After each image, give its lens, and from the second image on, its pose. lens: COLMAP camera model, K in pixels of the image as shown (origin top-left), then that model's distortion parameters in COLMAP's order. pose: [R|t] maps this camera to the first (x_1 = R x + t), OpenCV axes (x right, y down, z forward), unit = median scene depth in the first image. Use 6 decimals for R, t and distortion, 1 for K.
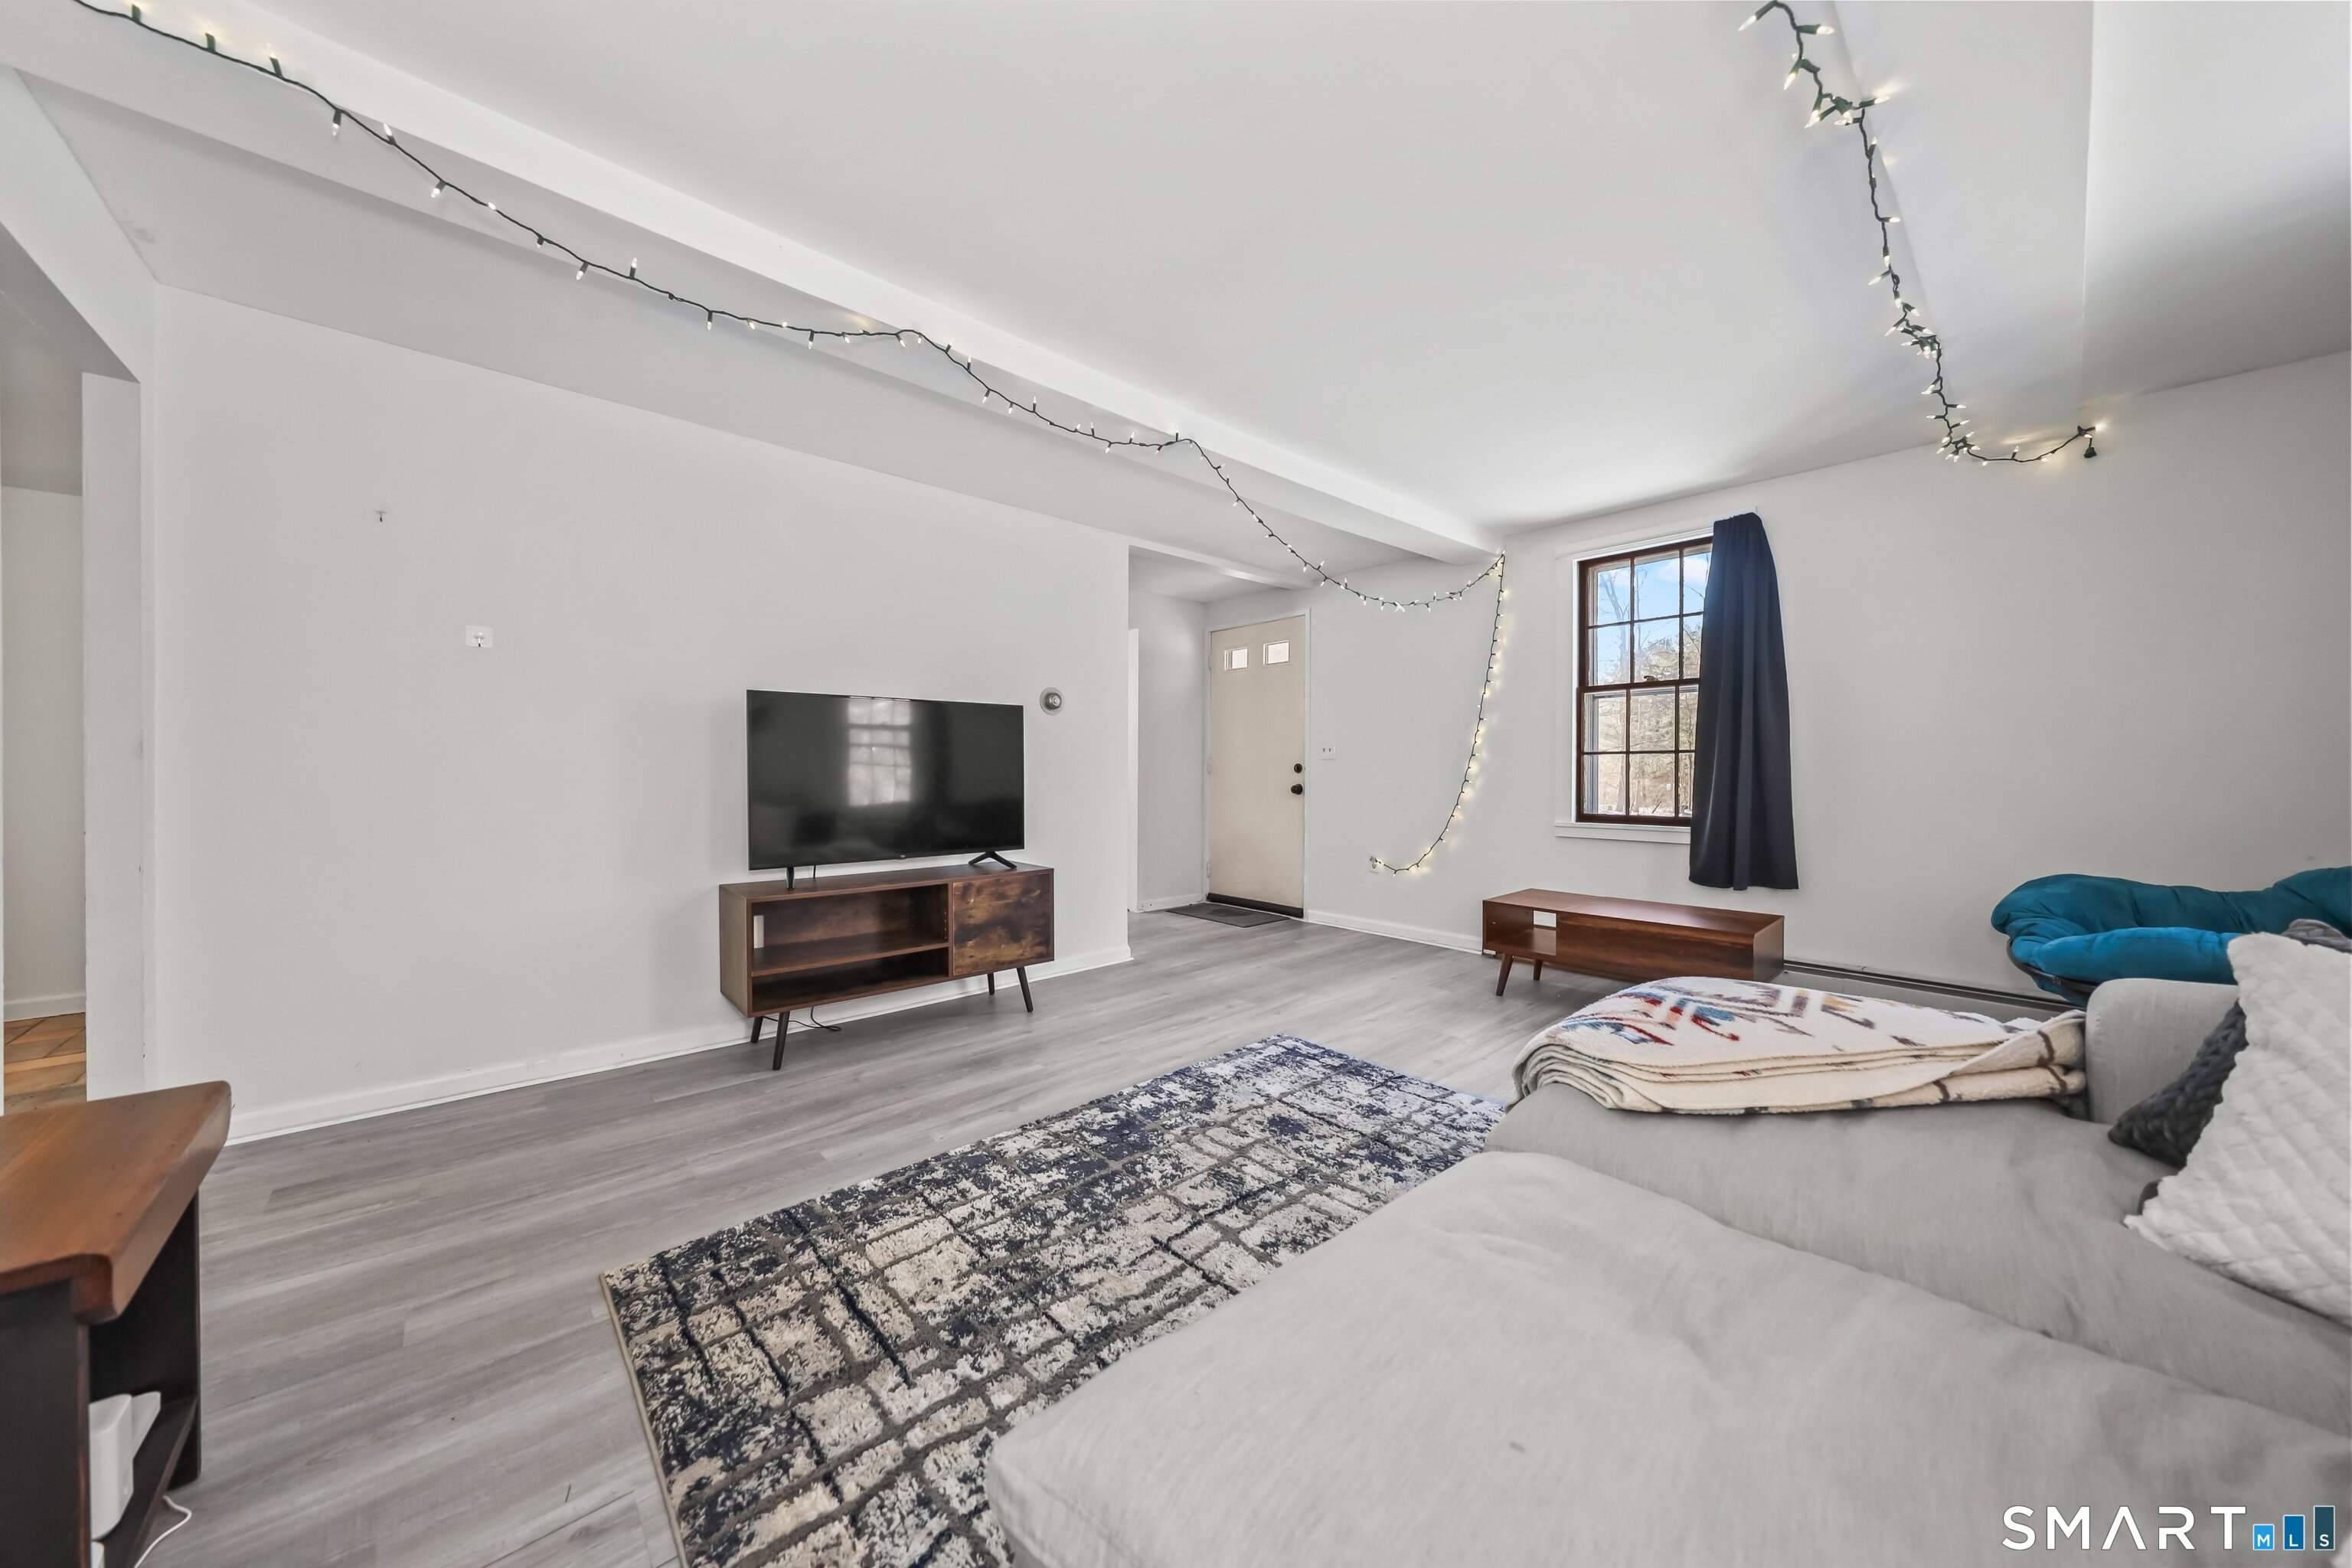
lens RADIAL K [[814.2, 0, 1169.5], [0, 814.2, 782.9], [0, 0, 1]] dist [0.002140, -0.000013]
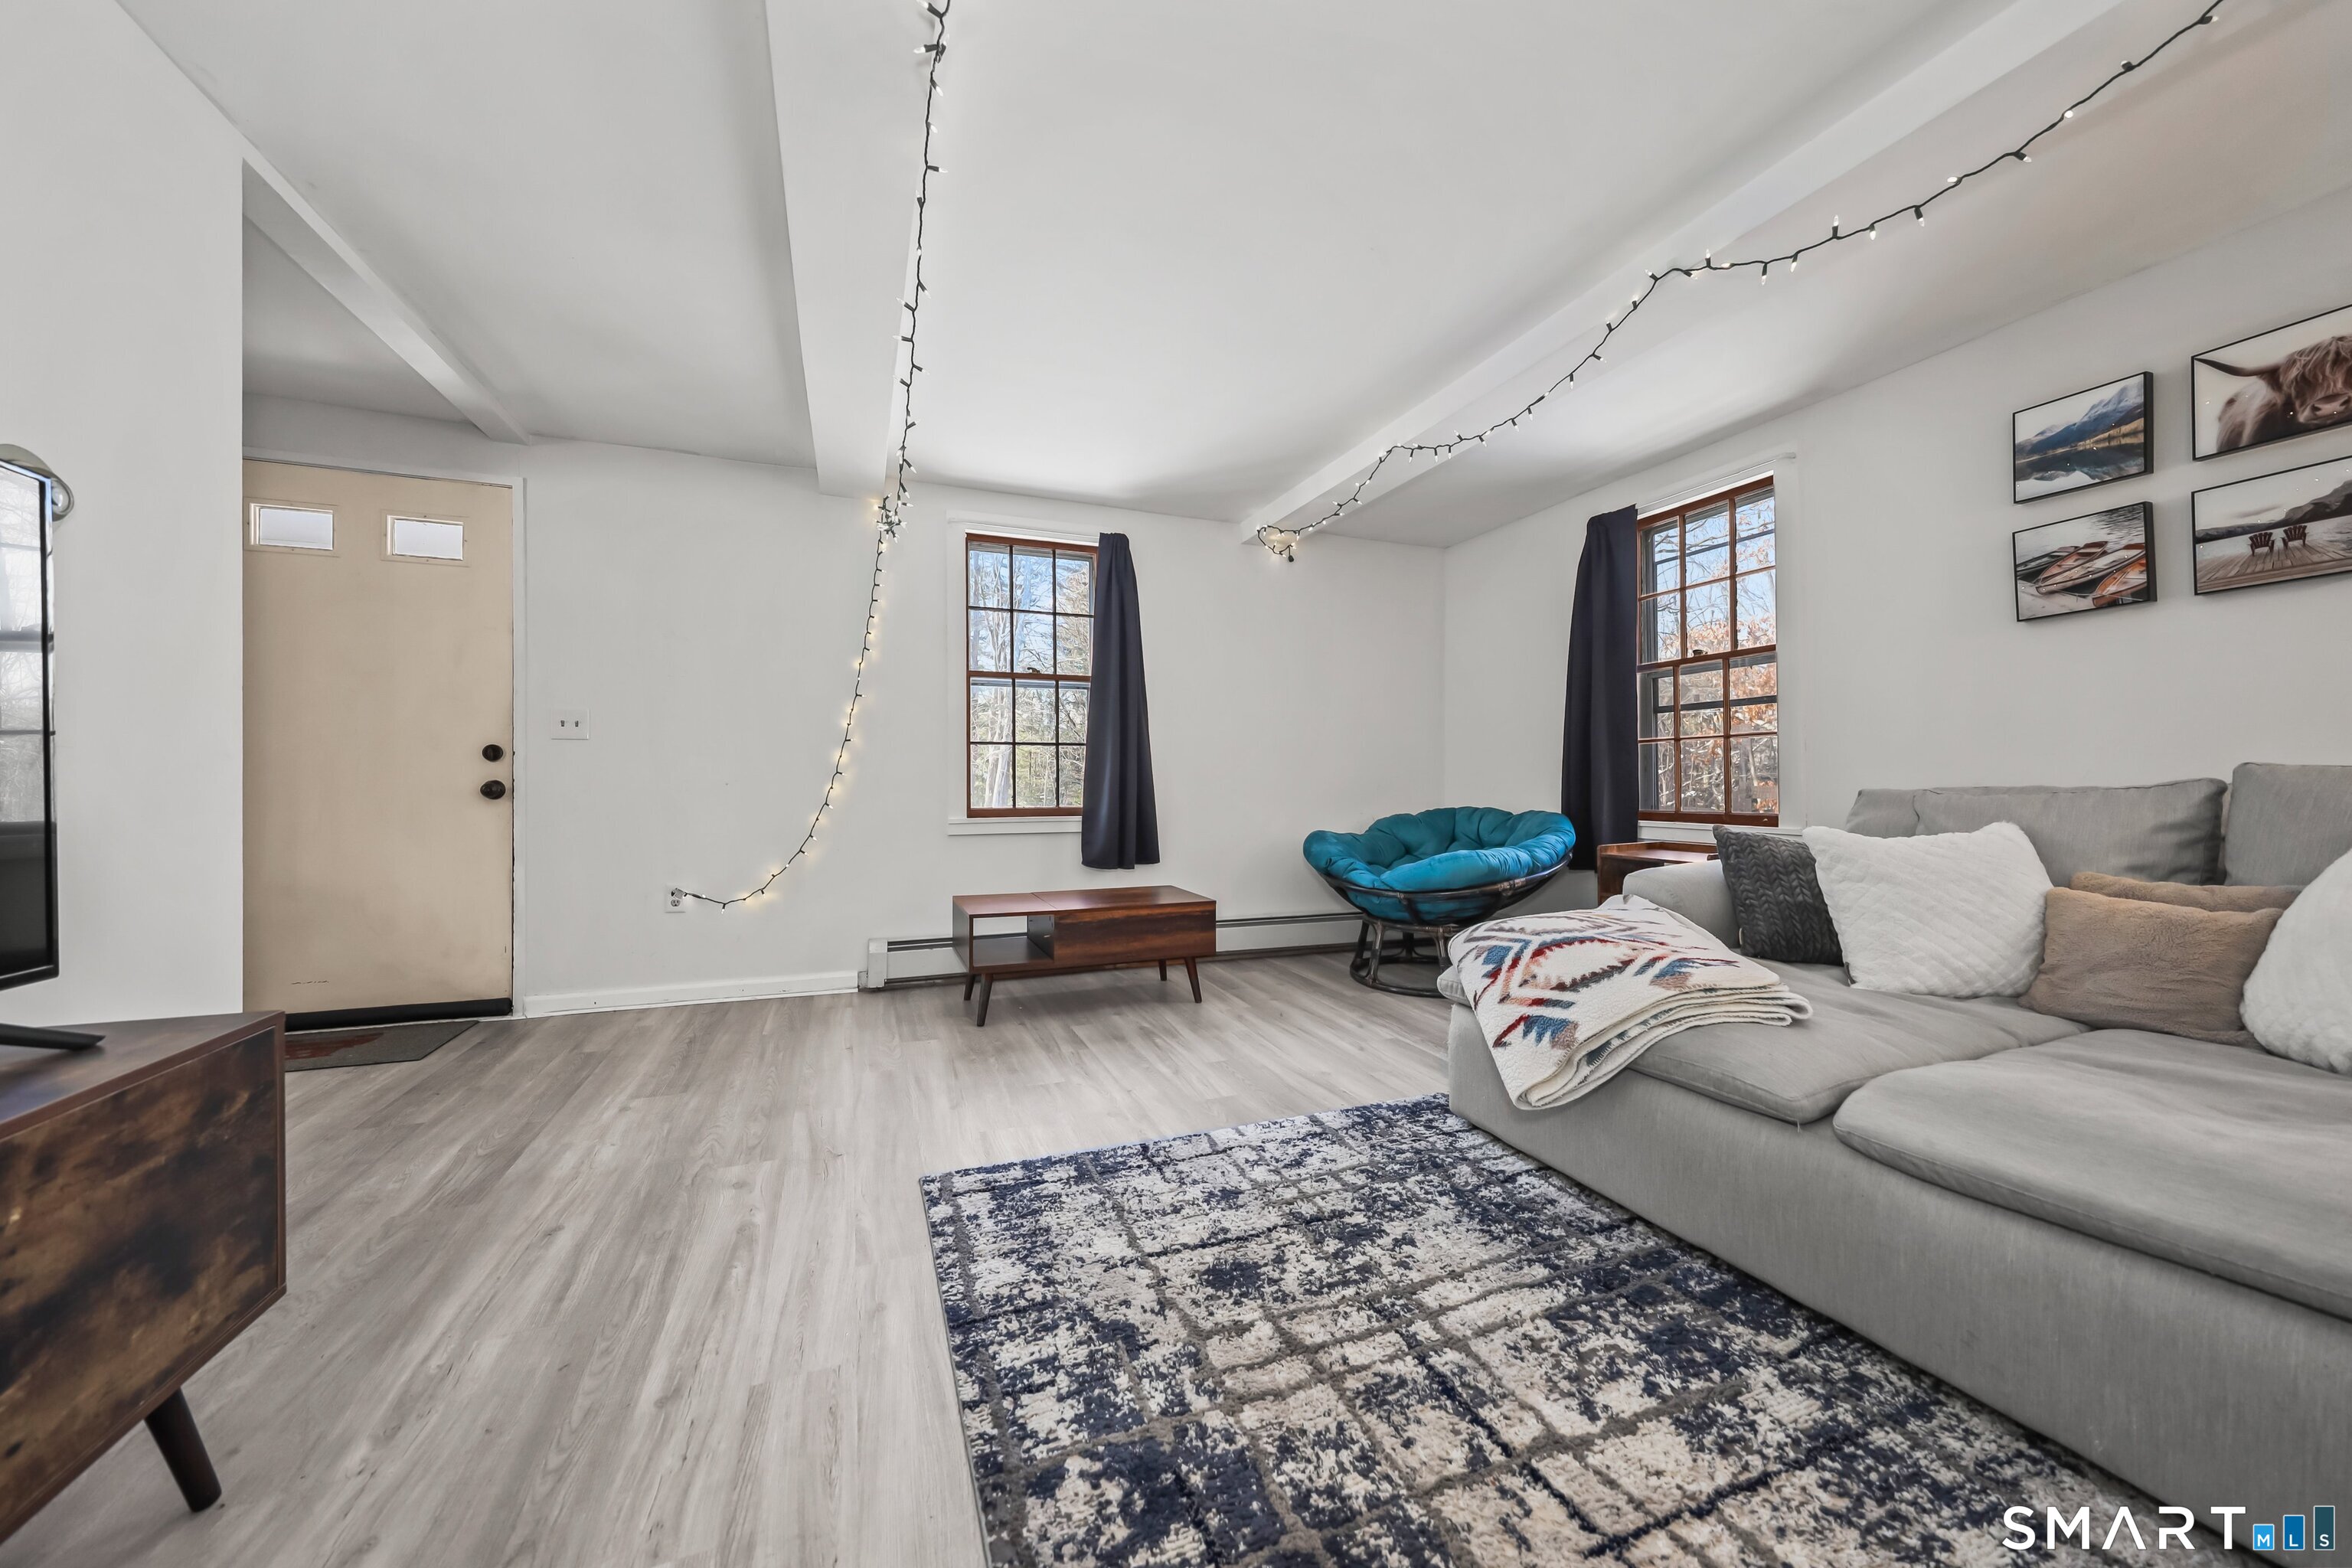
lens RADIAL K [[814.2, 0, 1184.1], [0, 814.2, 784.9], [0, 0, 1]] dist [0.002140, -0.000013]
pose [[0.347291, -0.002659, 0.937753, -0.425547], [0.014953, 0.999885, -0.002703, 0.026938], [-0.937638, 0.014961, 0.347291, 0.716921]]
